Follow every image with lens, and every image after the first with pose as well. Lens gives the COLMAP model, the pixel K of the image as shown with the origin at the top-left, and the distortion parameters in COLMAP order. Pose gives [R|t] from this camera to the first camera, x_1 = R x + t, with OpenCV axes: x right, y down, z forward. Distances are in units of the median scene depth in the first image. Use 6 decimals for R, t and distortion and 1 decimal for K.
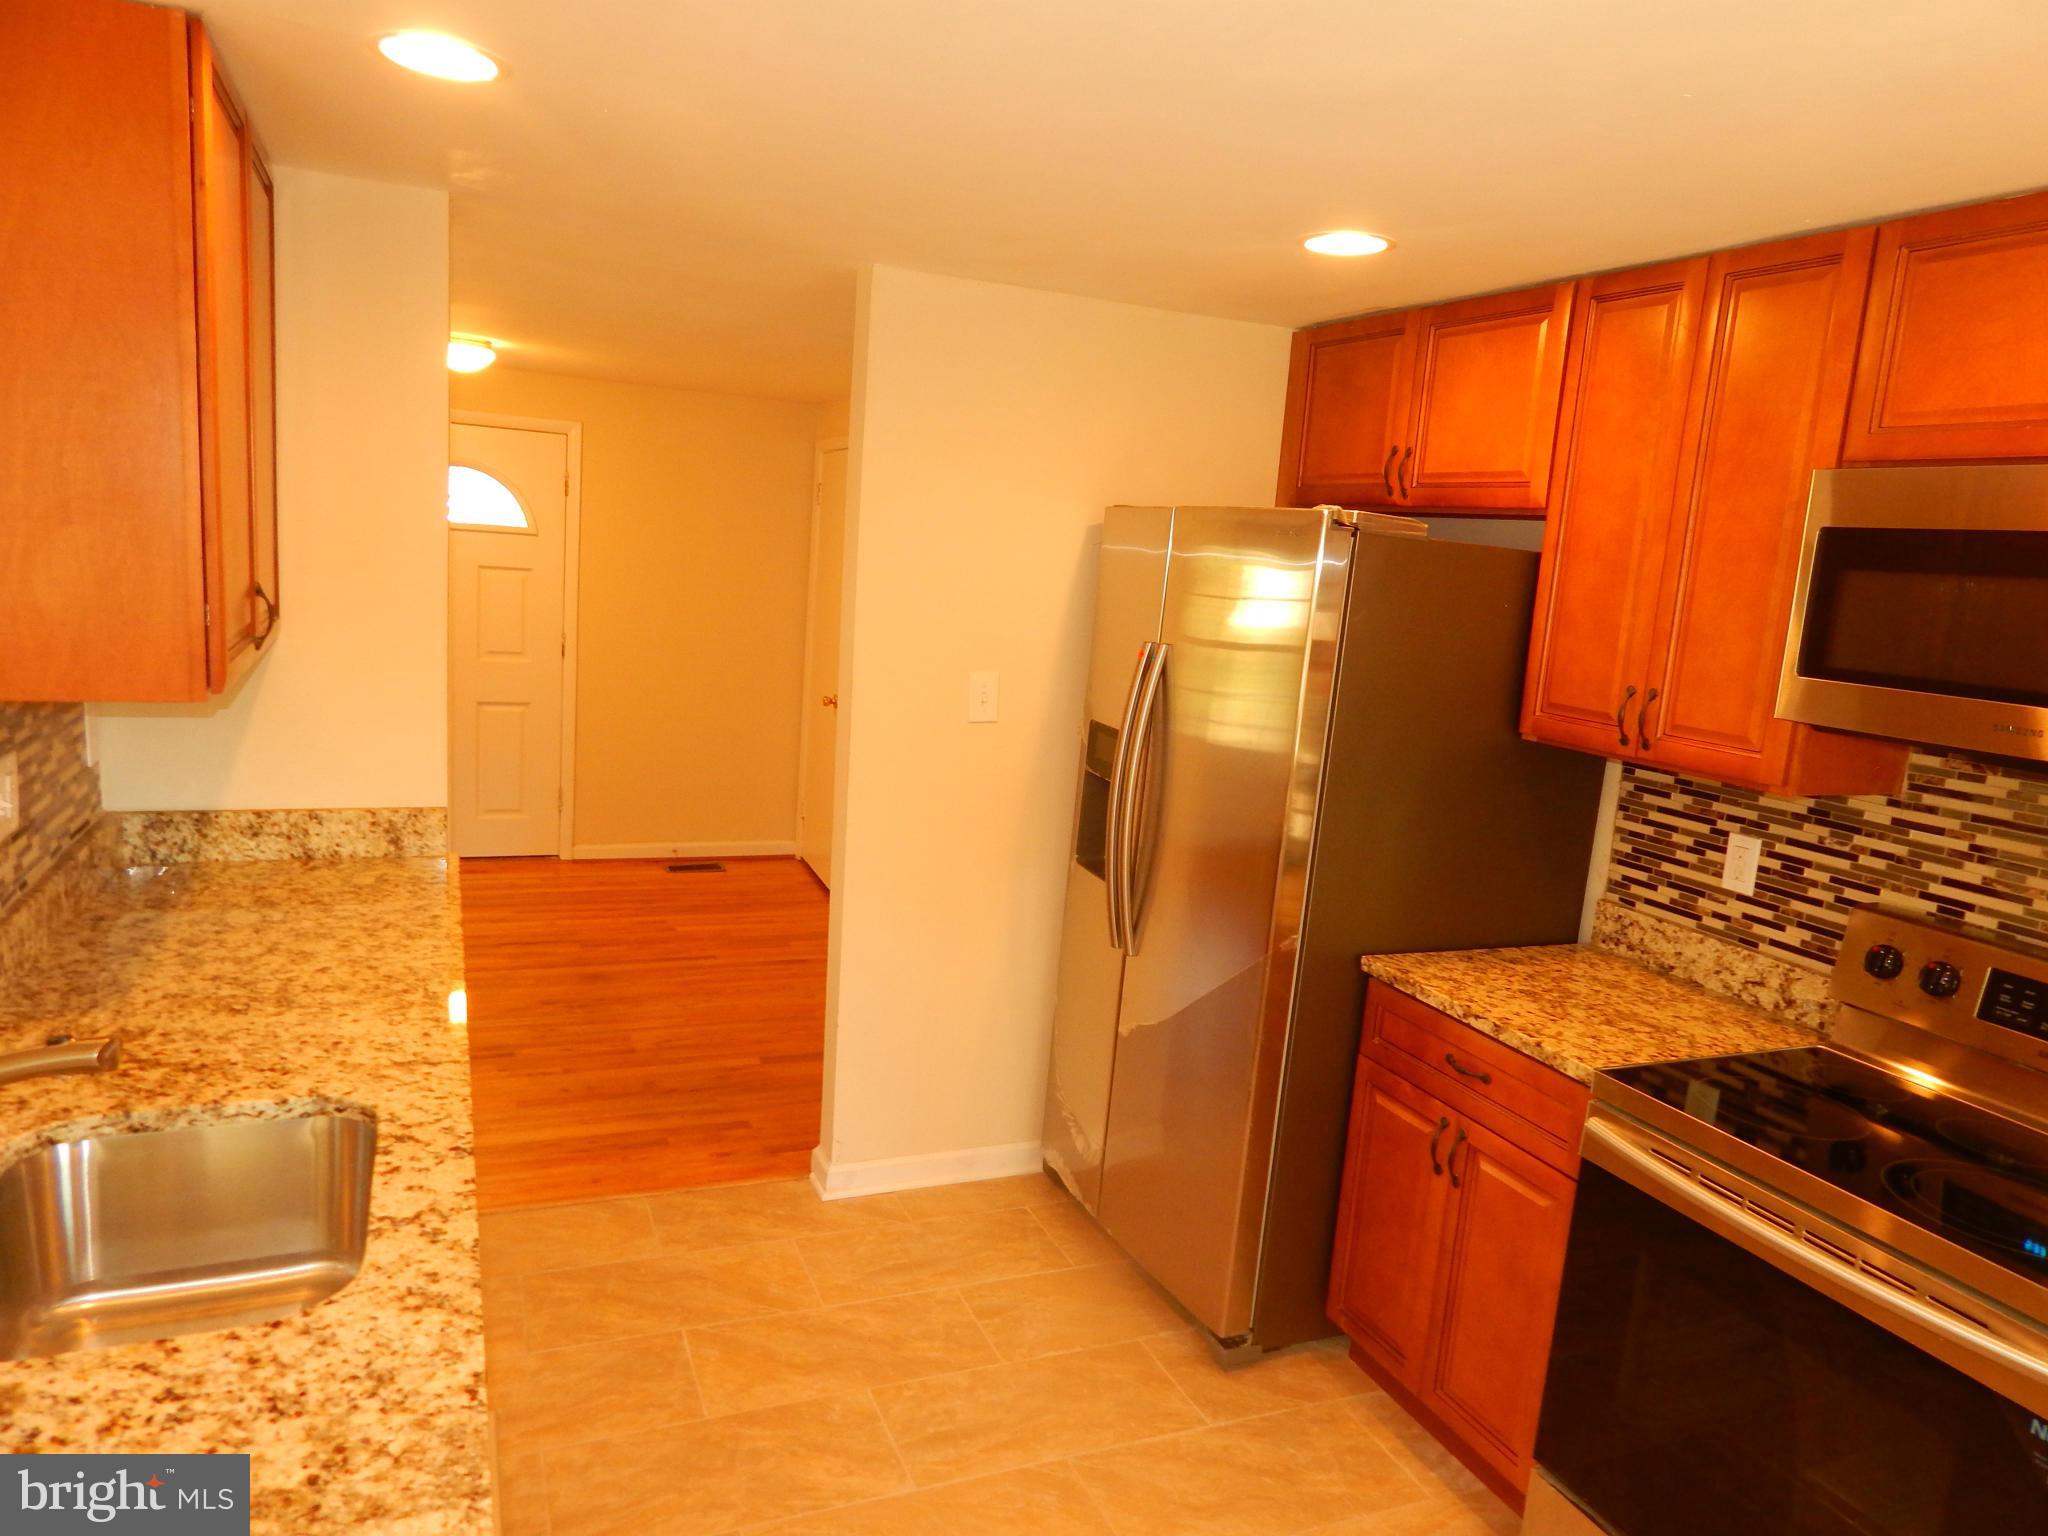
lens RADIAL K [[1356.2, 0, 1028.9], [0, 1356.2, 763.5], [0, 0, 1]] dist [0.004661, 0.000451]
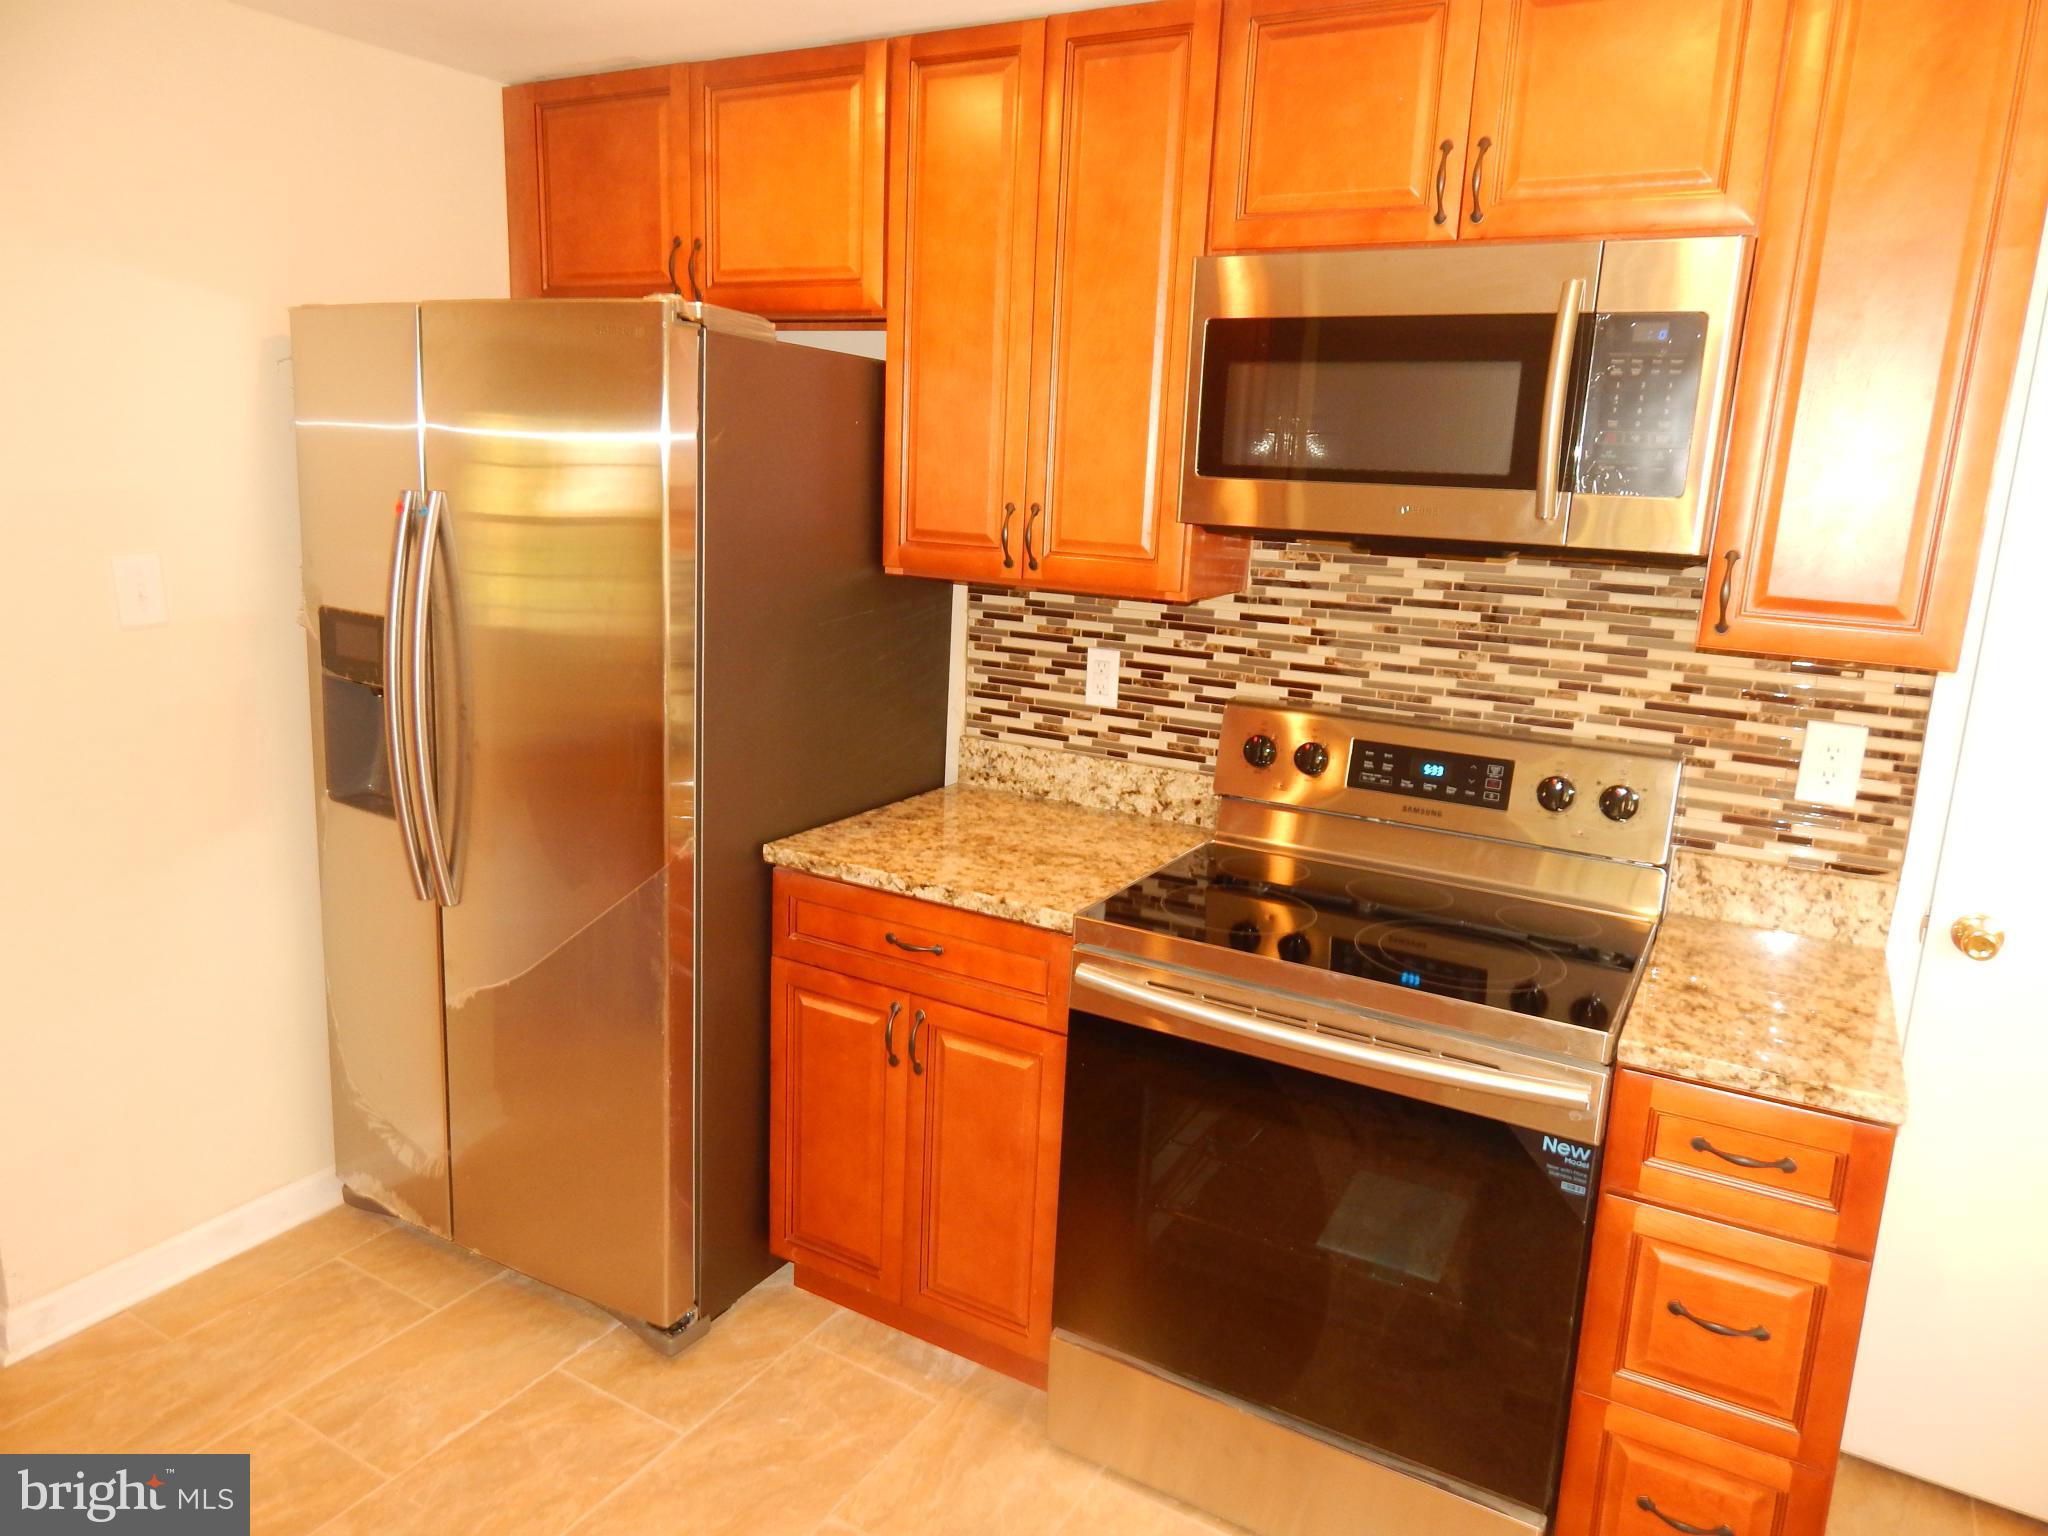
lens RADIAL K [[1356.2, 0, 1028.9], [0, 1356.2, 763.5], [0, 0, 1]] dist [0.004661, 0.000451]
pose [[0.804822, -0.170021, 0.568642, -0.101536], [0.112600, 0.984431, 0.134973, -0.005261], [-0.582737, -0.044601, 0.811436, 0.225613]]
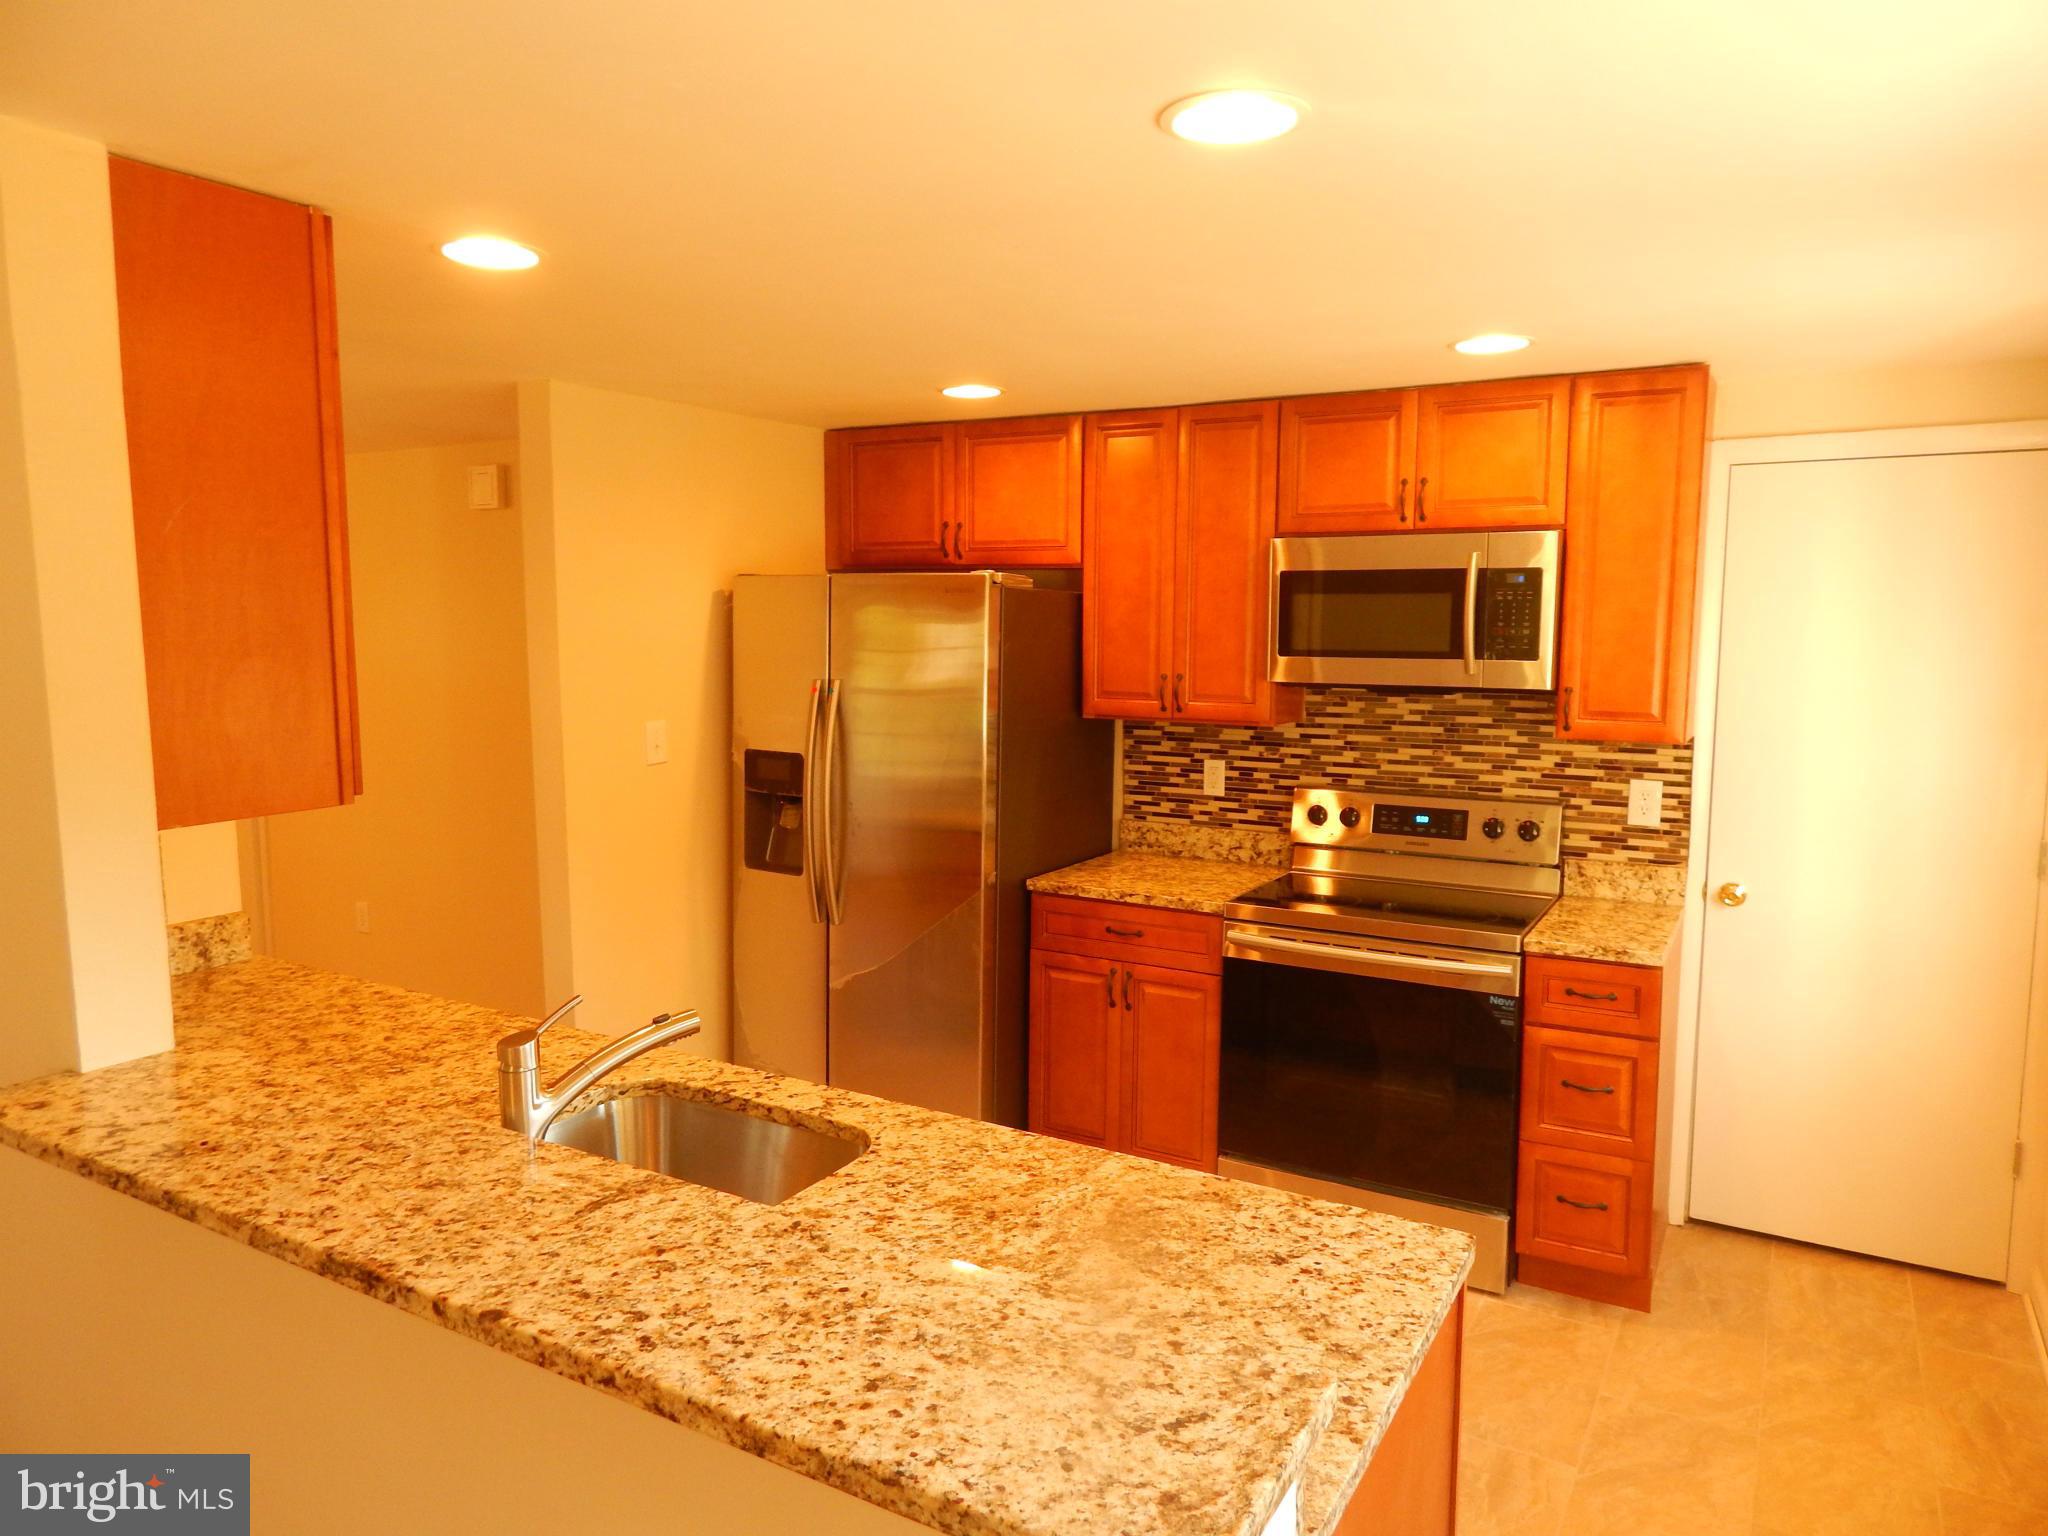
lens RADIAL K [[1356.2, 0, 1028.9], [0, 1356.2, 763.5], [0, 0, 1]] dist [0.004661, 0.000451]
pose [[0.801287, -0.136117, 0.582590, -0.603550], [0.149340, 0.988456, 0.025543, -0.016859], [-0.579341, 0.066537, 0.812365, -0.183171]]
